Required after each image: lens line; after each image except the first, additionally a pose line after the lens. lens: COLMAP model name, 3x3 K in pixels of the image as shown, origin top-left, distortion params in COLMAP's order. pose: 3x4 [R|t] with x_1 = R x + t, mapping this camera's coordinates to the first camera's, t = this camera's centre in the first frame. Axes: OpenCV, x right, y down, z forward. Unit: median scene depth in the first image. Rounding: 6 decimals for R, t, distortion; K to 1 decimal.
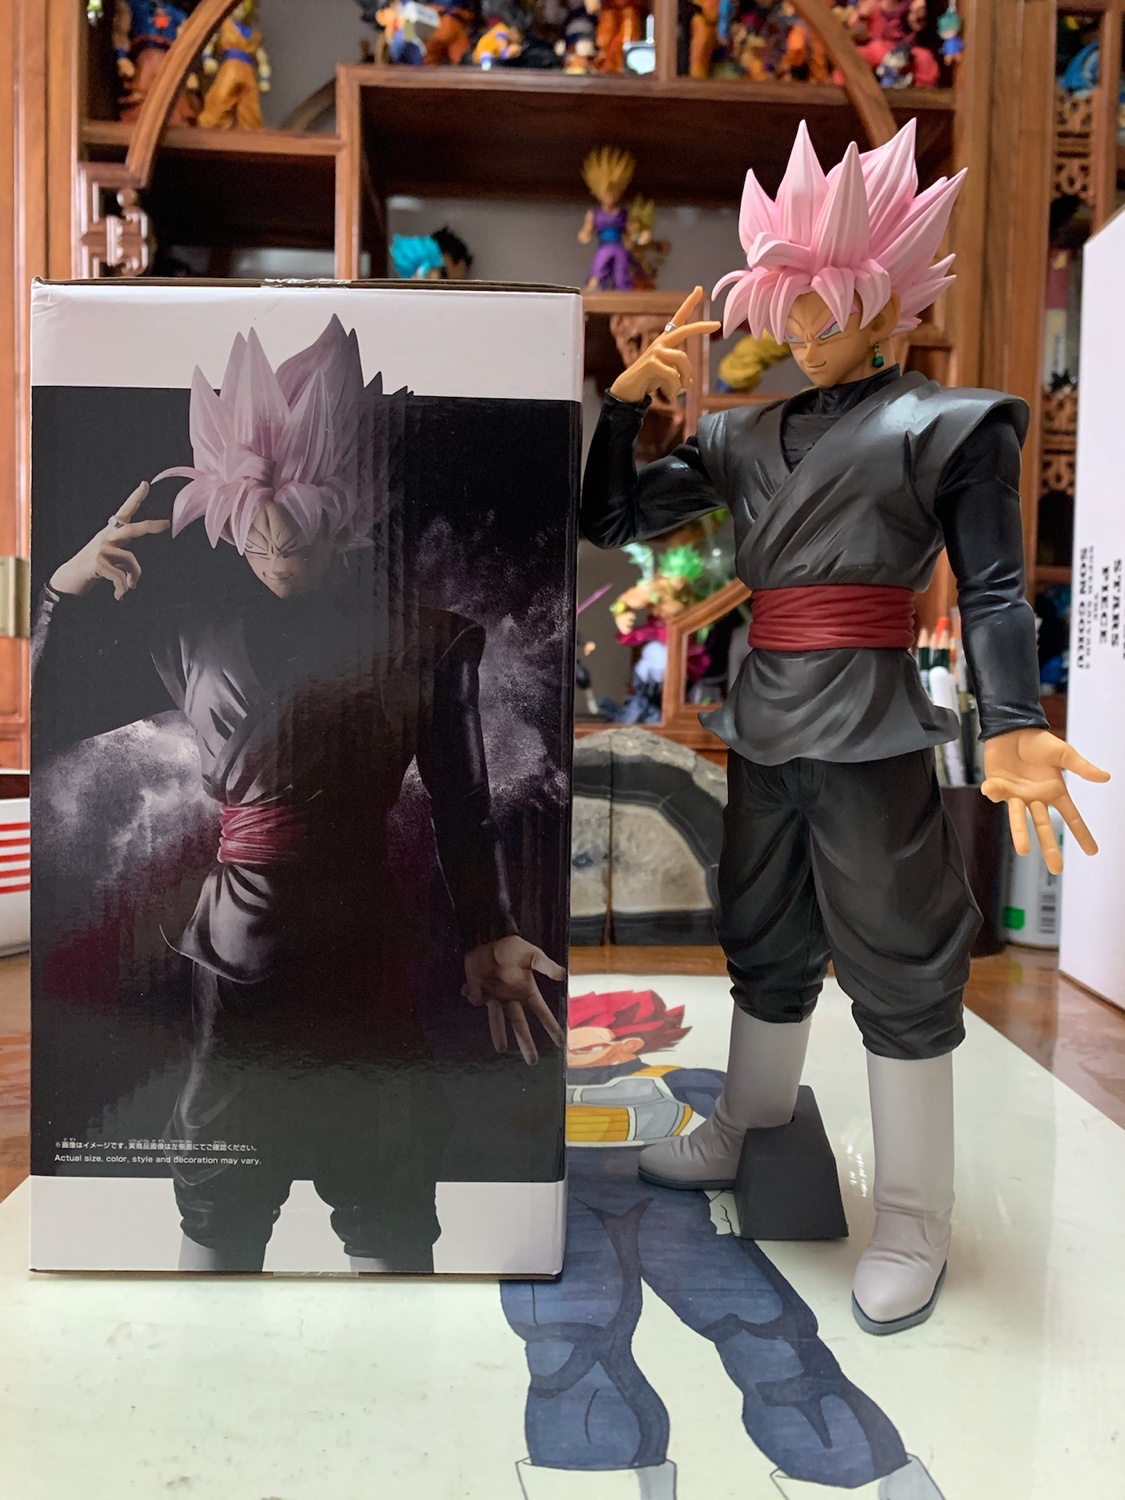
lens RADIAL K [[1191.2, 0, 574.9], [0, 1191.2, 756.5], [0, 0, 1]] dist [-0.003565, -0.001367]
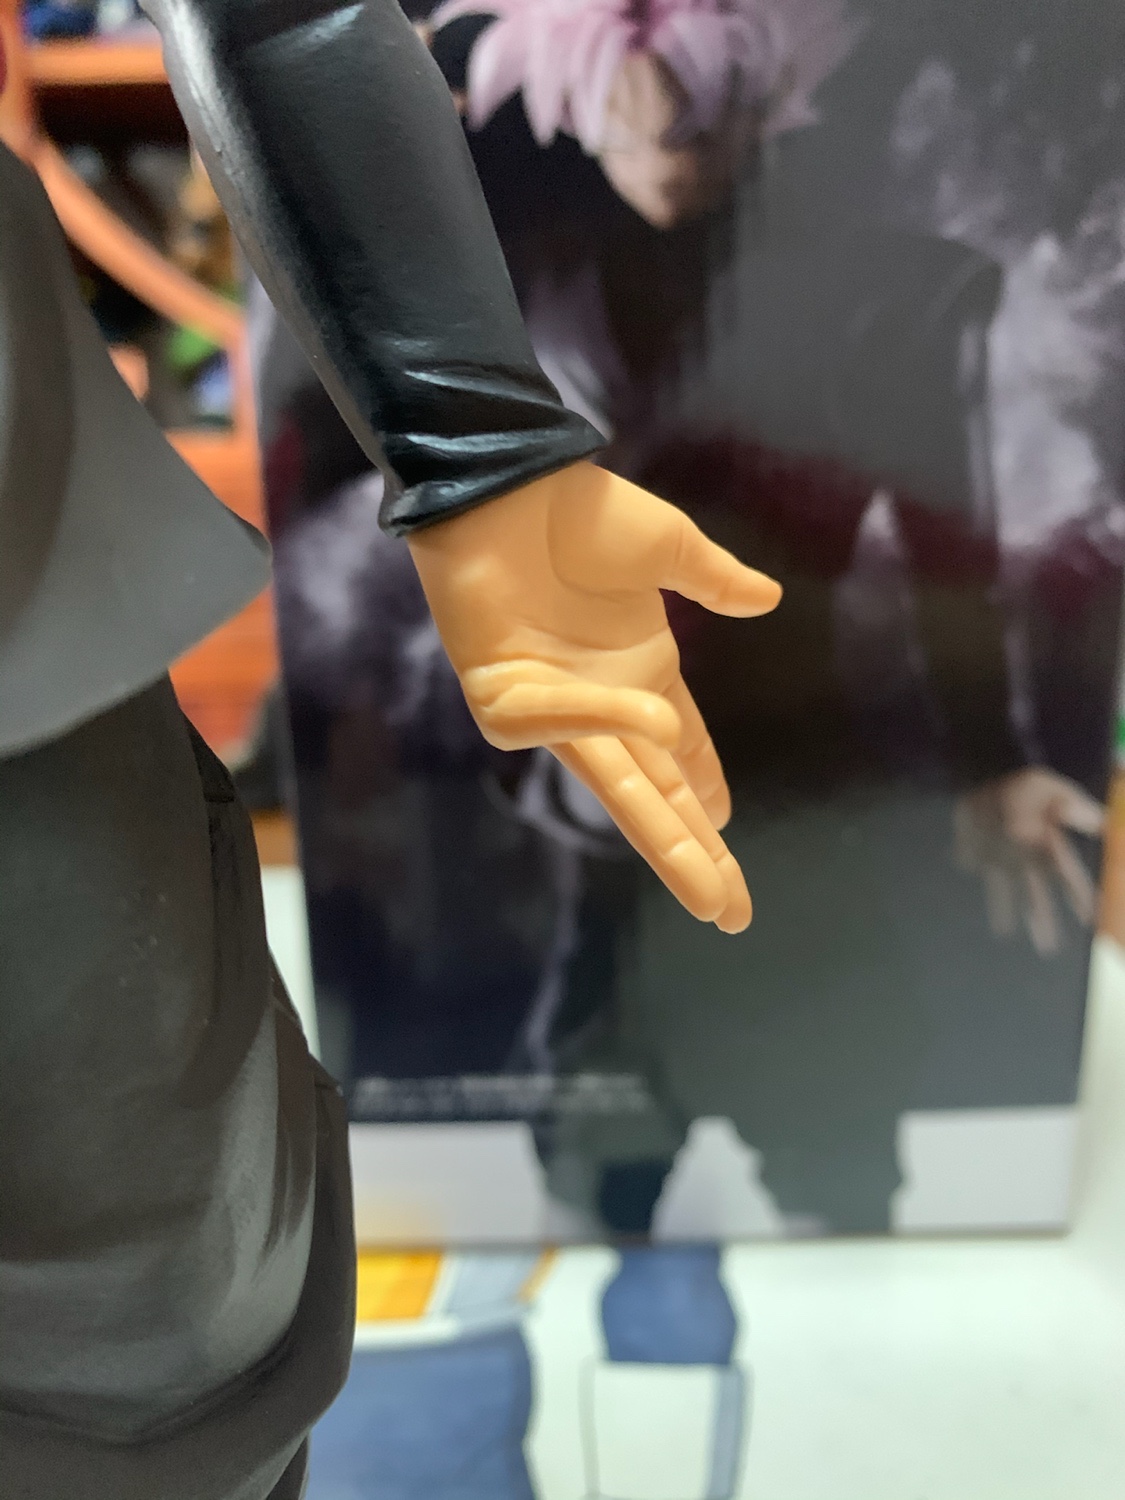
lens RADIAL K [[1191.2, 0, 562.8], [0, 1191.2, 748.7], [0, 0, 1]] dist [-0.003565, -0.001367]
pose [[0.936554, 0.038868, -0.348362, -0.068853], [0.039468, 0.975820, 0.214984, -0.008534], [0.348294, -0.215093, 0.912374, 0.347048]]
